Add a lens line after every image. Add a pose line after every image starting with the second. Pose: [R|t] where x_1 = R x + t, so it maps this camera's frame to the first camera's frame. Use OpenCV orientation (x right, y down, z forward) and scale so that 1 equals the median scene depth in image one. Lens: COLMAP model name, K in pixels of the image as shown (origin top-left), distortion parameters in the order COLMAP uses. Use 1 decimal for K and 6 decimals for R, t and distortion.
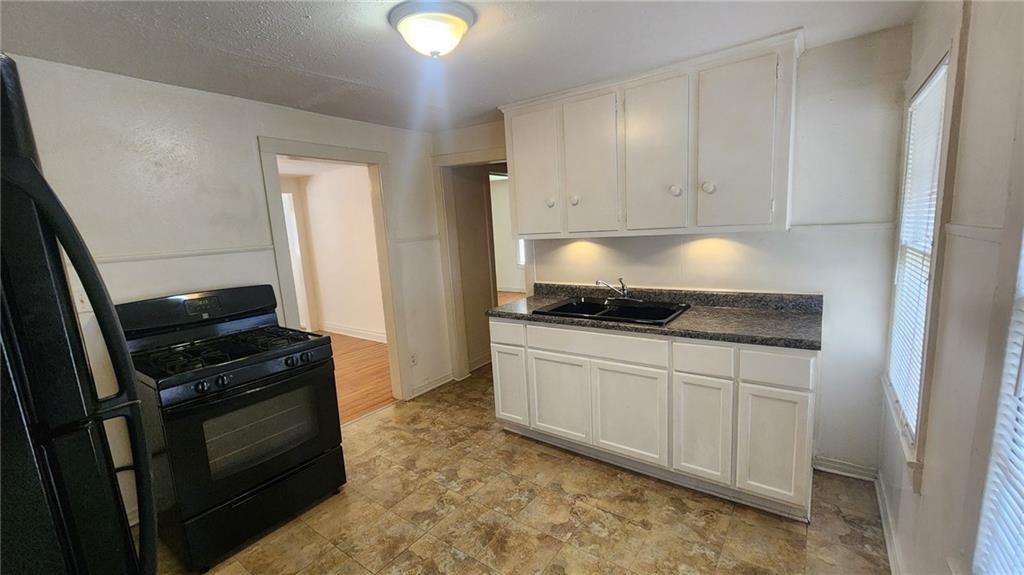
lens RADIAL K [[416.4, 0, 517.6], [0, 416.4, 289.6], [0, 0, 1]] dist [0.001266, -0.000776]
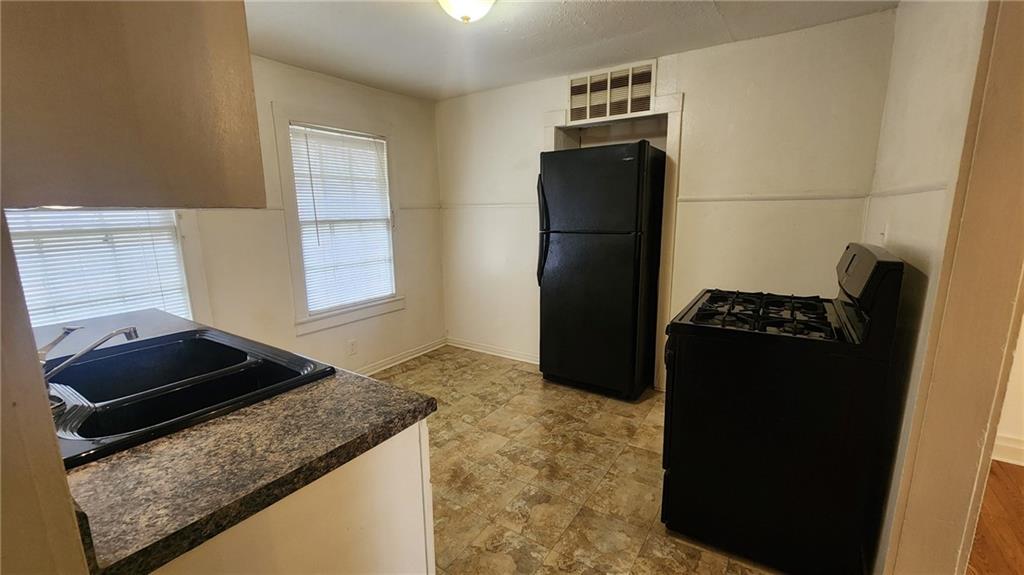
lens RADIAL K [[416.4, 0, 511.7], [0, 416.4, 289.1], [0, 0, 1]] dist [0.001266, -0.000776]
pose [[-0.997085, 0.075115, -0.013356, -0.198653], [0.066045, 0.937457, 0.341779, -0.214109], [0.038193, 0.339901, -0.939686, 1.782480]]
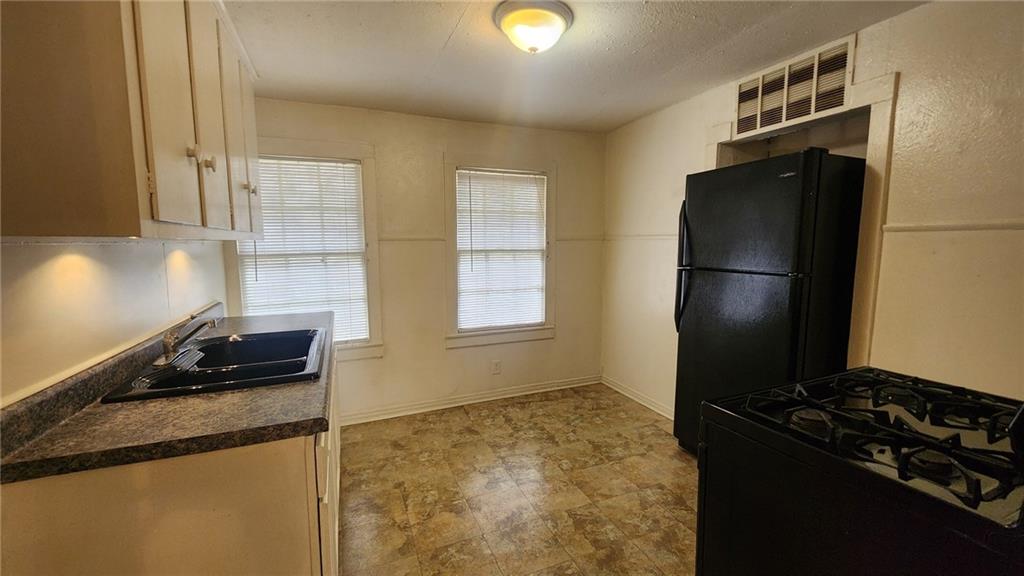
lens RADIAL K [[416.4, 0, 515.7], [0, 416.4, 290.0], [0, 0, 1]] dist [0.001266, -0.000776]
pose [[-0.847874, 0.003059, 0.530189, -0.575857], [0.136728, 0.967422, 0.213072, -0.161929], [-0.512265, 0.253150, -0.820670, 1.620844]]
